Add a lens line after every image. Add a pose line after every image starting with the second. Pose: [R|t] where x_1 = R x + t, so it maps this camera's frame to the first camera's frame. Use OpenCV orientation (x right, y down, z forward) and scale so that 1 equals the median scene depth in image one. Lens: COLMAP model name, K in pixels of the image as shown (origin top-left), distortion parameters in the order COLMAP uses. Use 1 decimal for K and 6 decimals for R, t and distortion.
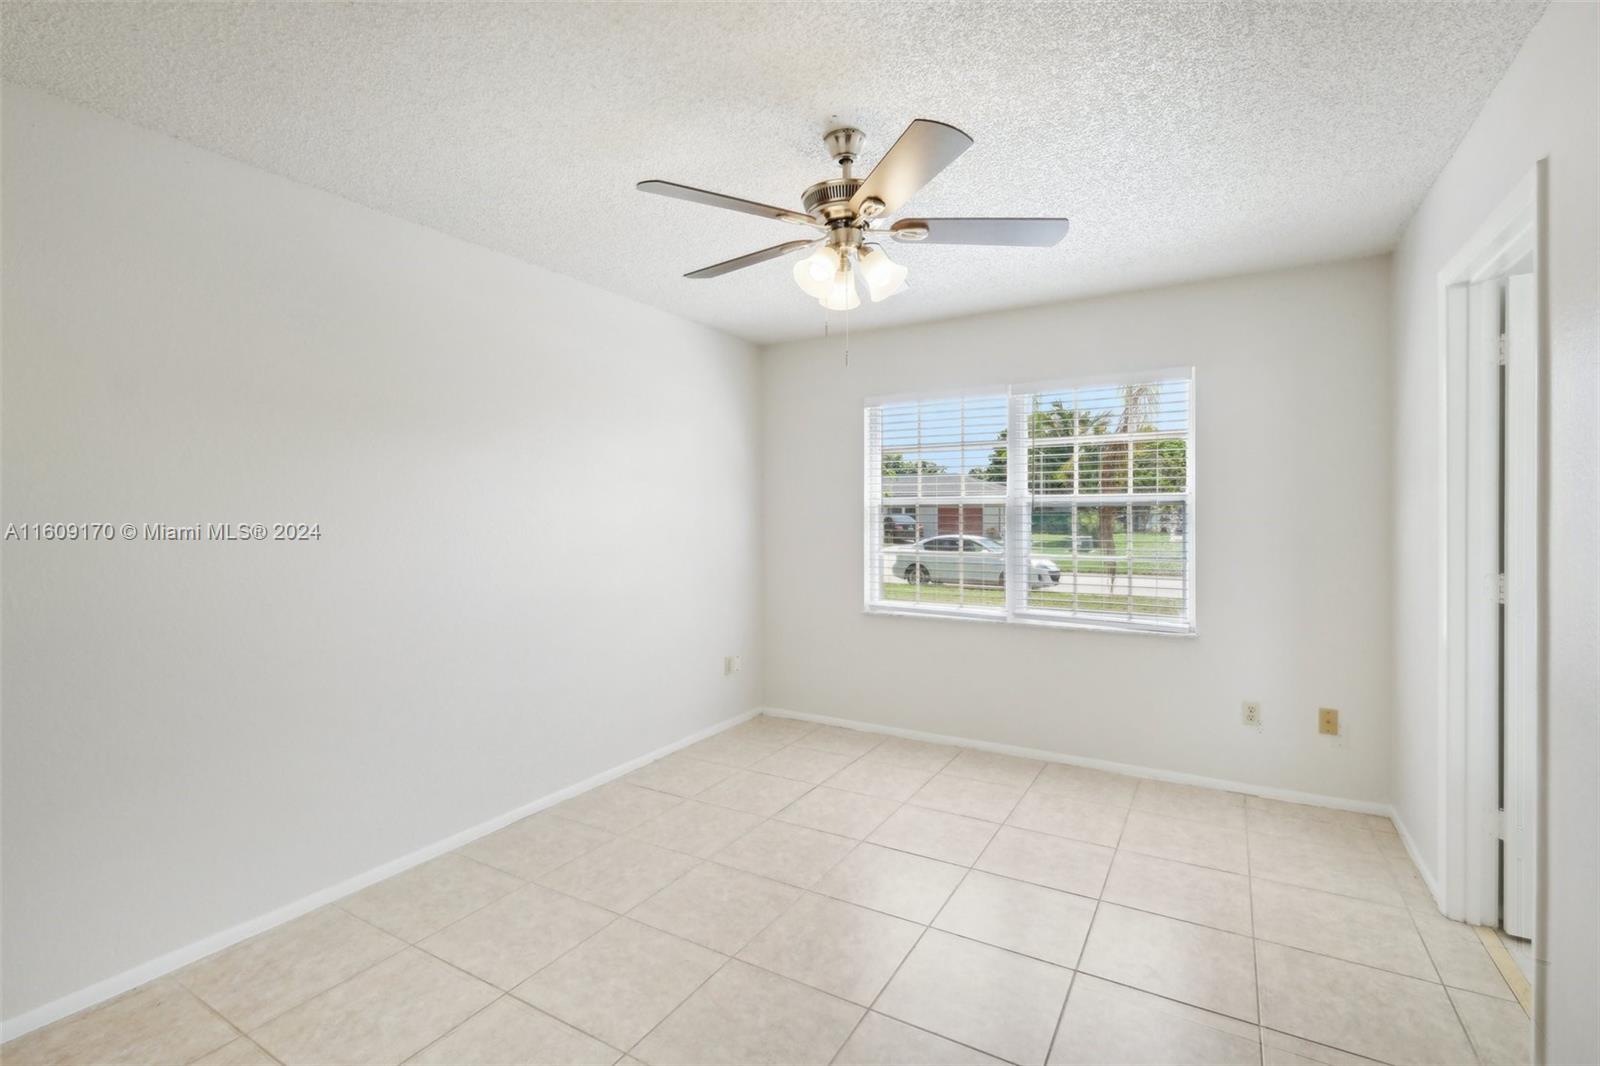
lens RADIAL K [[734.3, 0, 801.4], [0, 734.3, 525.8], [0, 0, 1]] dist [0.016191, -0.004006]
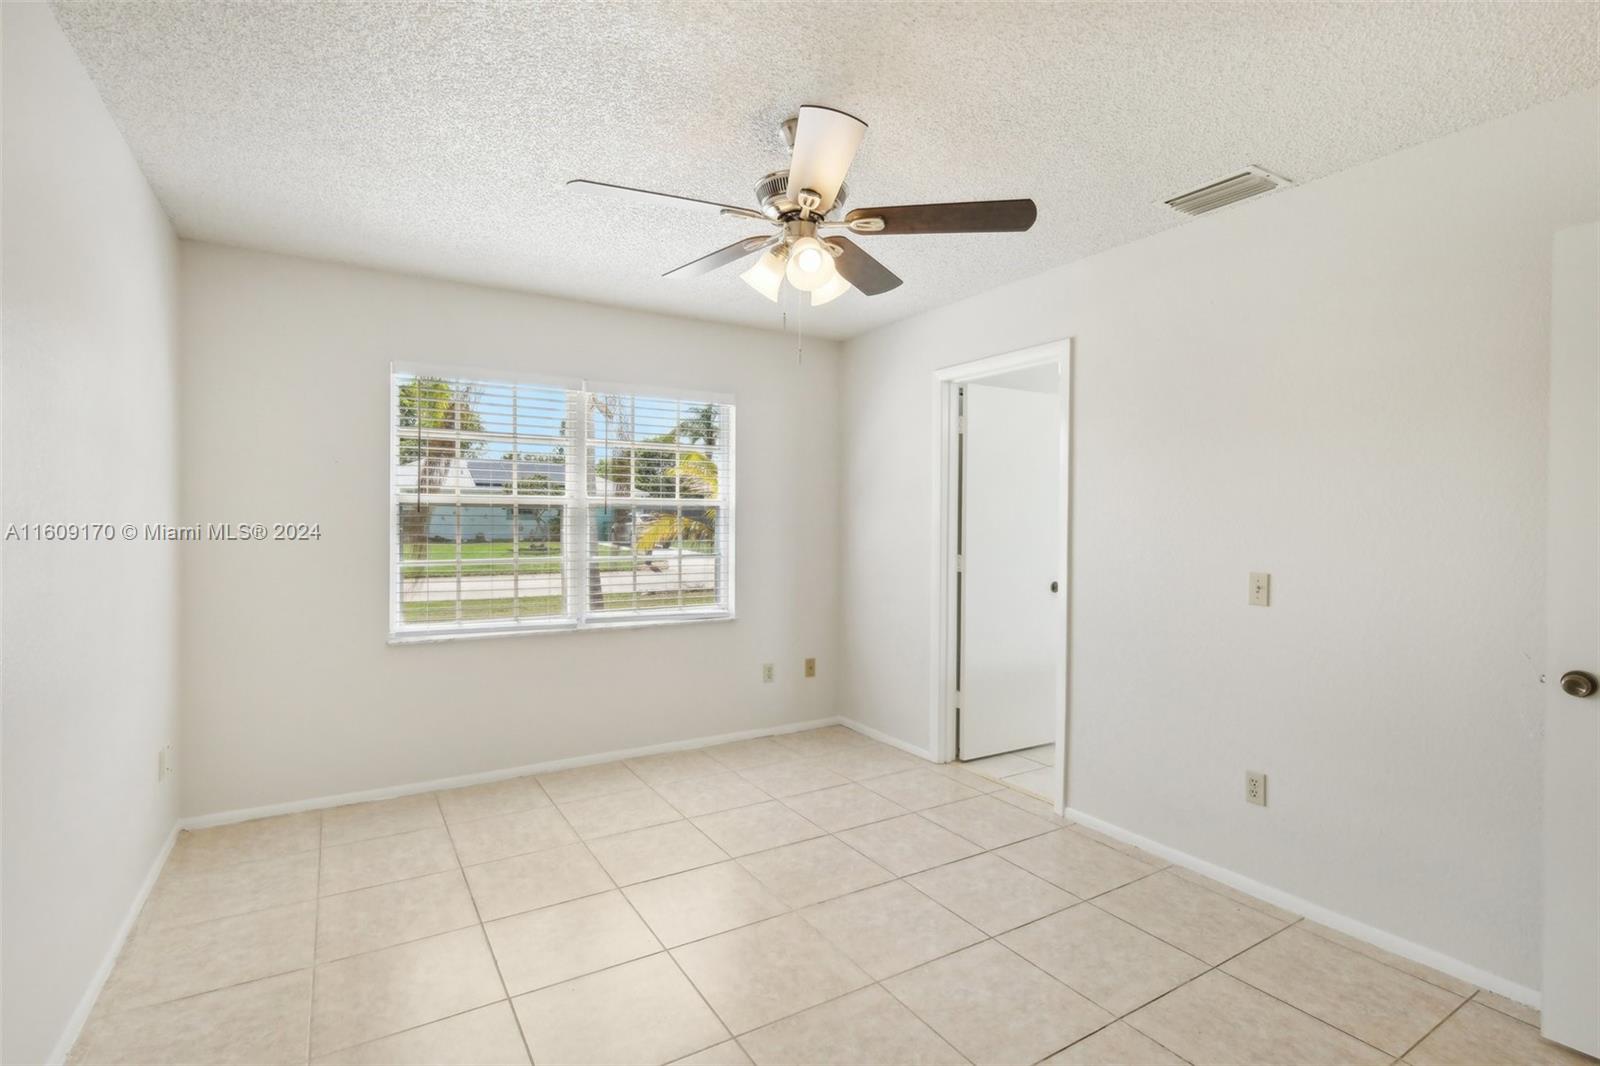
lens RADIAL K [[734.3, 0, 836.4], [0, 734.3, 525.5], [0, 0, 1]] dist [0.016191, -0.004006]
pose [[0.483195, -0.003345, 0.875507, -0.416035], [0.005824, 0.999983, 0.000606, -0.001810], [-0.875494, 0.004806, 0.483206, 0.256167]]
